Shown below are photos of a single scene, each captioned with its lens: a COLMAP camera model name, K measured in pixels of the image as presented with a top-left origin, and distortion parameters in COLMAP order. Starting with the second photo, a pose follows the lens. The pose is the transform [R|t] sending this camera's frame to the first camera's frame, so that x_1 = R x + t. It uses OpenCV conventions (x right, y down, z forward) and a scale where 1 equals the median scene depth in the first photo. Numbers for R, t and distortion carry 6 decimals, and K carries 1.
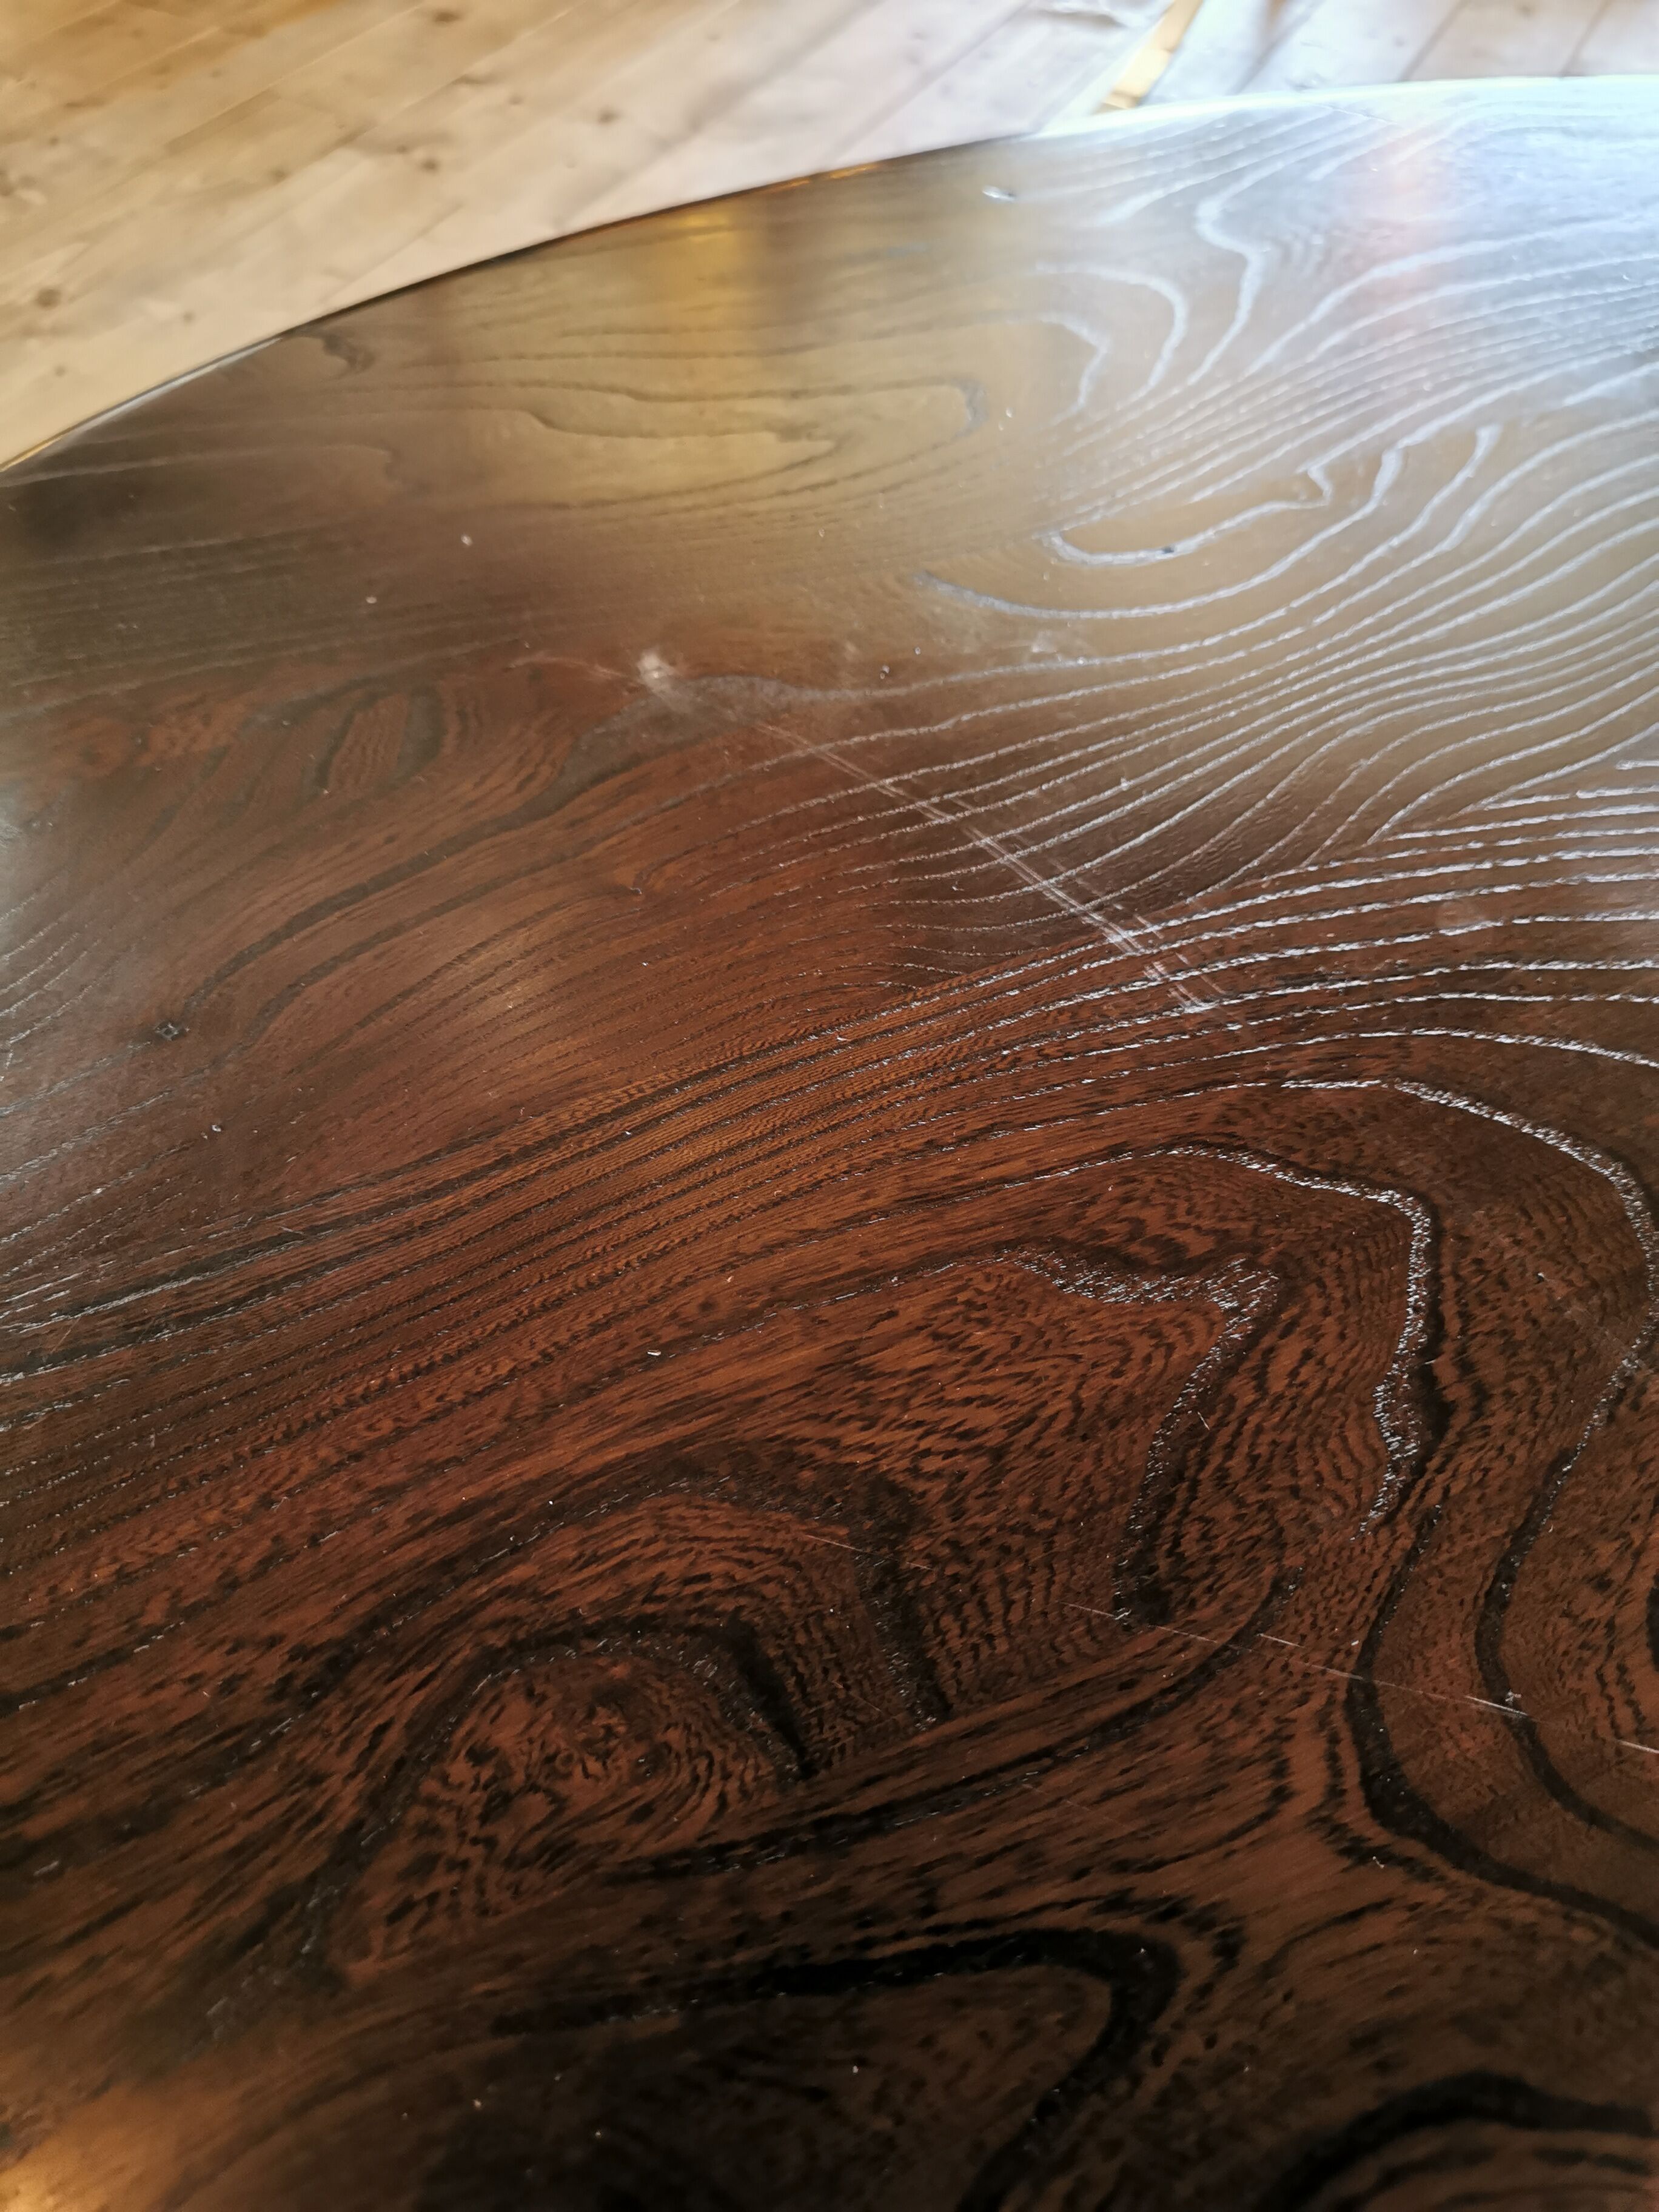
lens RADIAL K [[1739.8, 0, 833.7], [0, 1739.8, 1116.1], [0, 0, 1]] dist [0.030904, -0.020792]
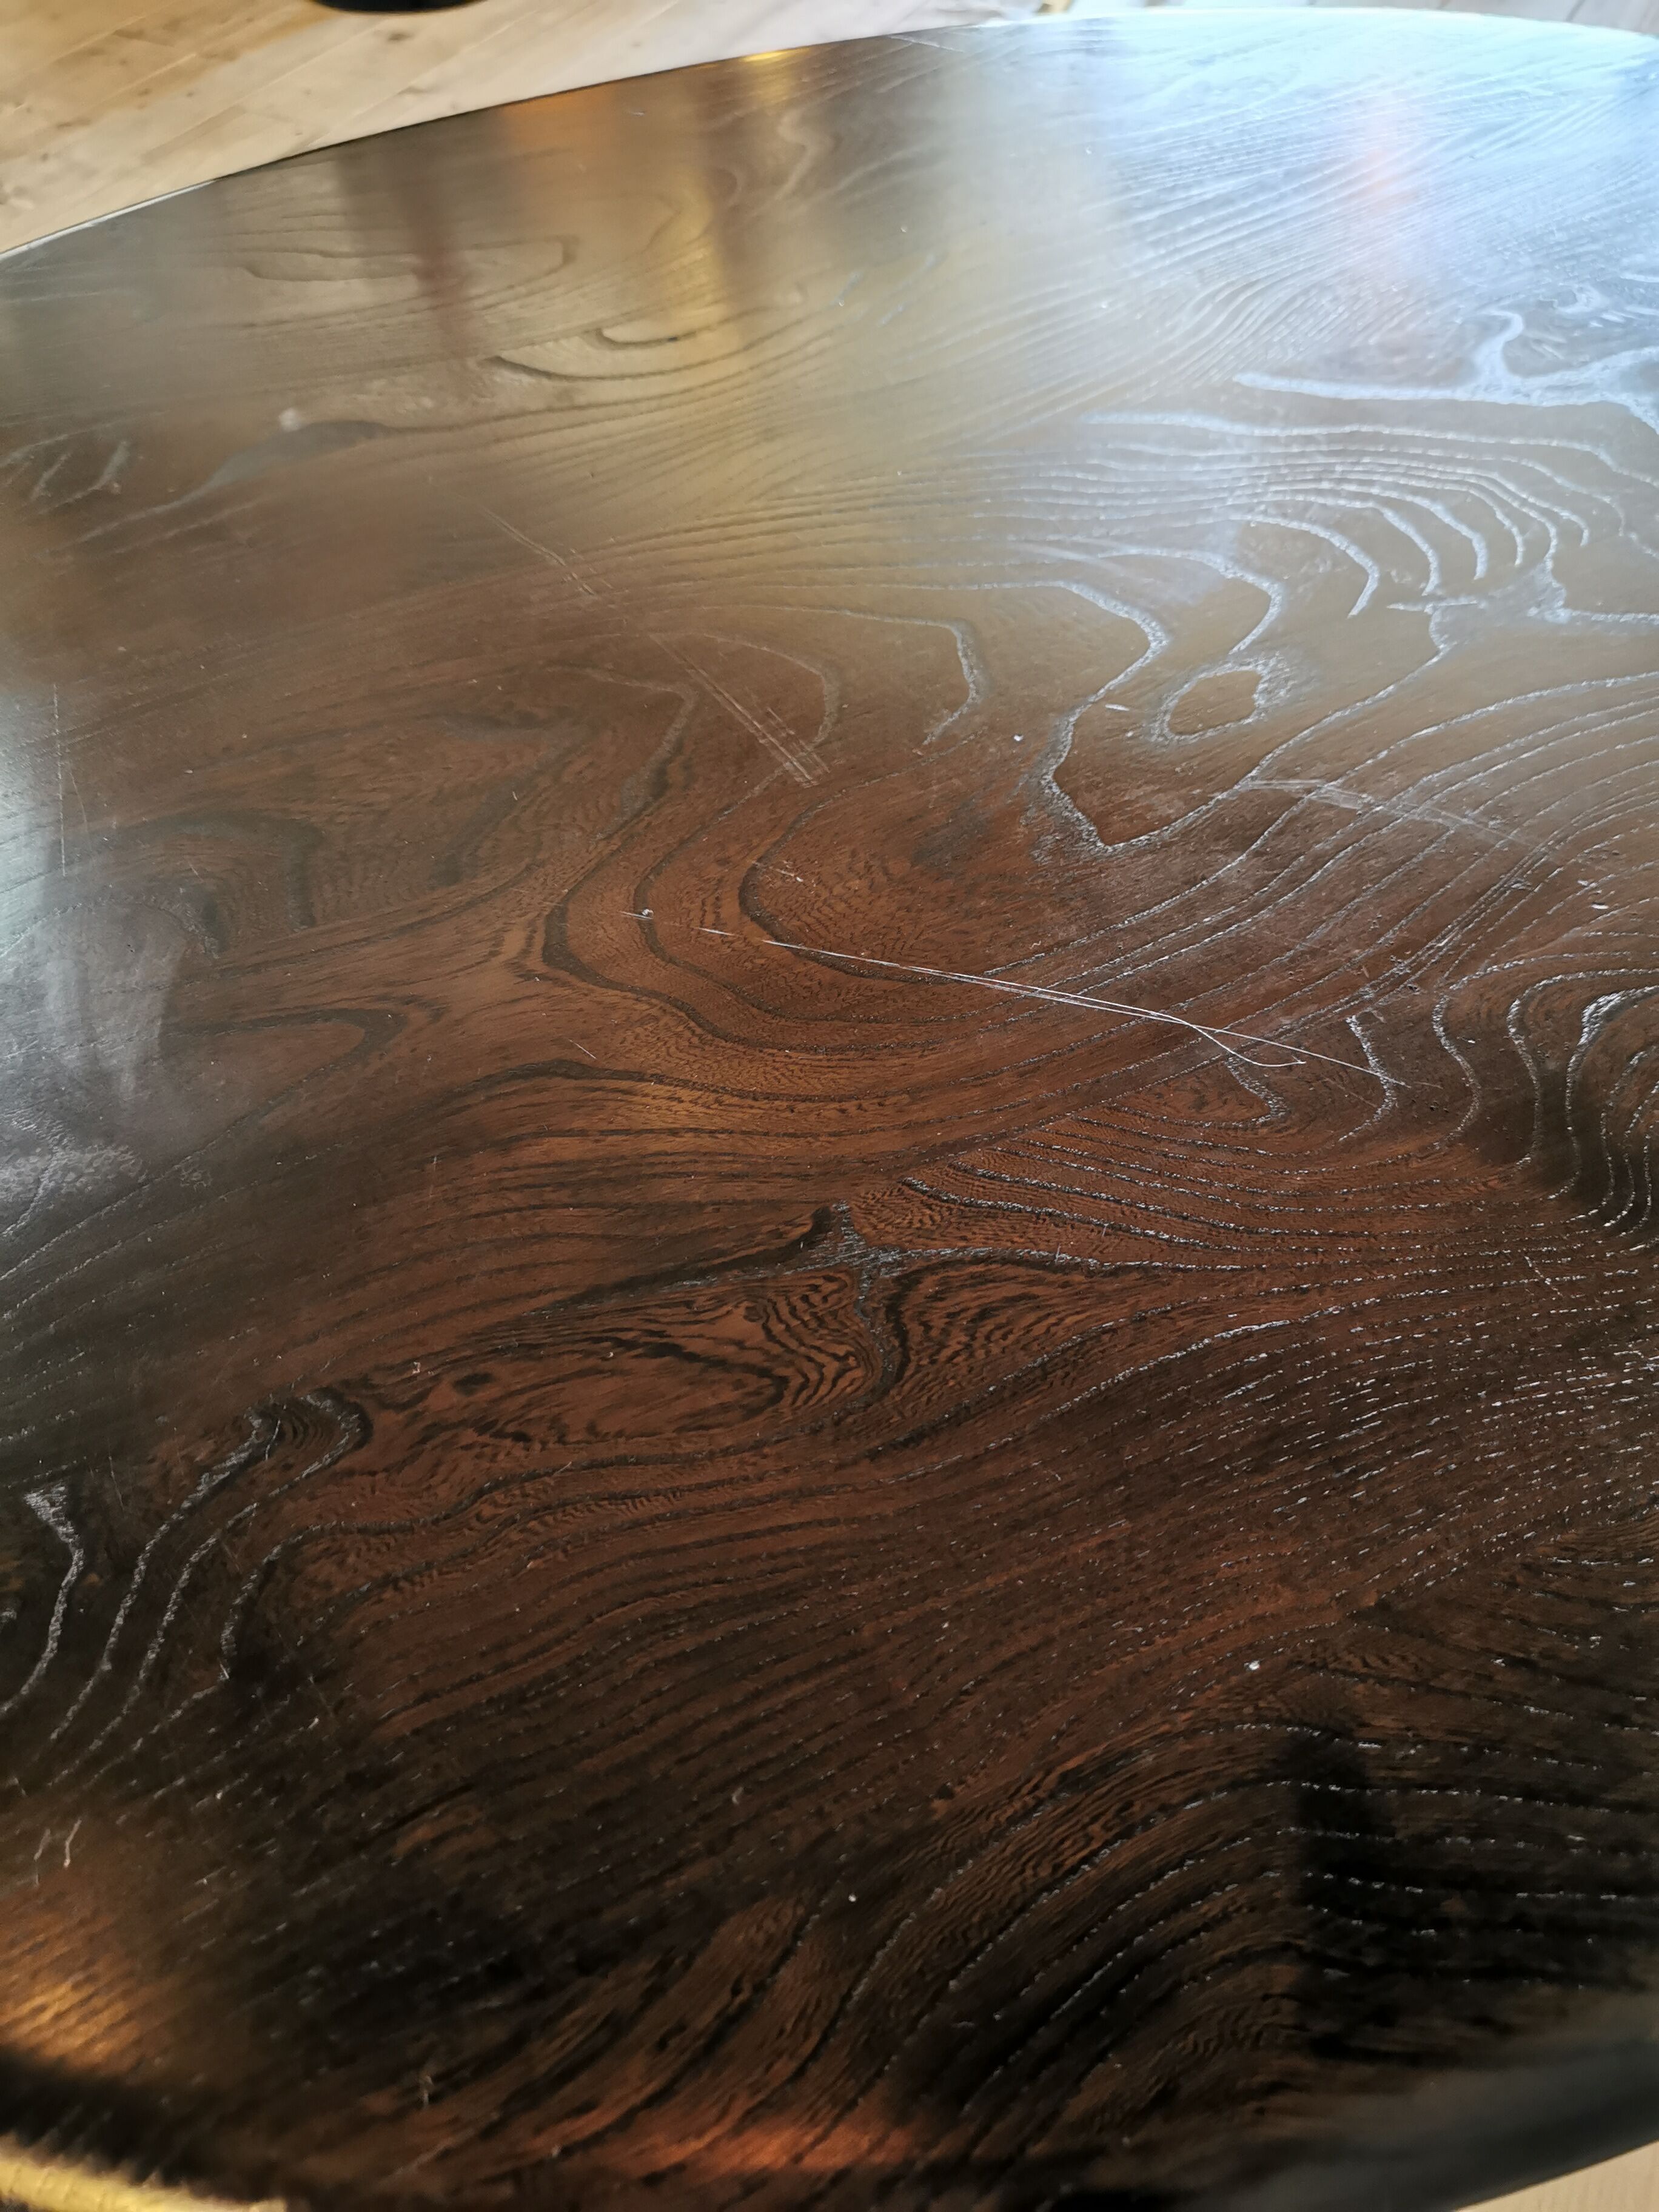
lens RADIAL K [[1739.8, 0, 821.0], [0, 1739.8, 1096.5], [0, 0, 1]] dist [0.030904, -0.020792]
pose [[0.998983, -0.017521, -0.041556, 0.568184], [0.016742, 0.999679, -0.019001, 0.497691], [0.041876, 0.018286, 0.998955, -0.613970]]
